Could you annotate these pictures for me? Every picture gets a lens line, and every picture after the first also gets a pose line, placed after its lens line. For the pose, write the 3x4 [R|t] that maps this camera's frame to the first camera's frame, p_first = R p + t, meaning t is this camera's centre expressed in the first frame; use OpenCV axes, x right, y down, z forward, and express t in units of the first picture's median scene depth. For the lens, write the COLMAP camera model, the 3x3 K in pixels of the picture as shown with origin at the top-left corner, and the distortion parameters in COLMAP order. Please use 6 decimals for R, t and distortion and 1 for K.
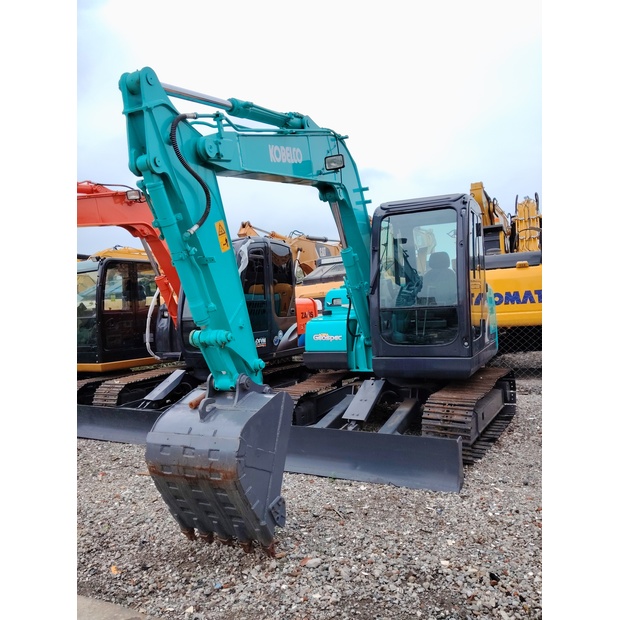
lens RADIAL K [[559.7, 0, 307.8], [0, 559.7, 317.9], [0, 0, 1]] dist [0.104958, -0.173942]
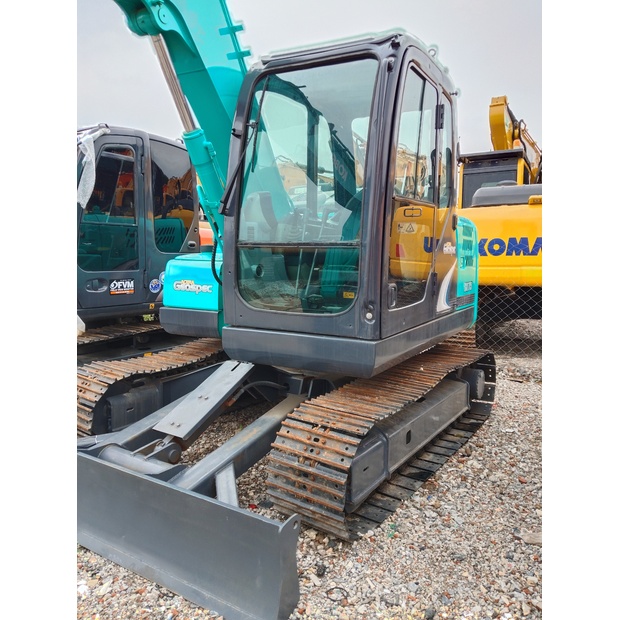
lens RADIAL K [[559.7, 0, 307.8], [0, 559.7, 317.9], [0, 0, 1]] dist [0.104958, -0.173942]
pose [[0.996422, 0.065882, -0.052940, 0.210712], [-0.060397, 0.993225, 0.099274, -0.000768], [0.059121, -0.095722, 0.993651, 0.391816]]
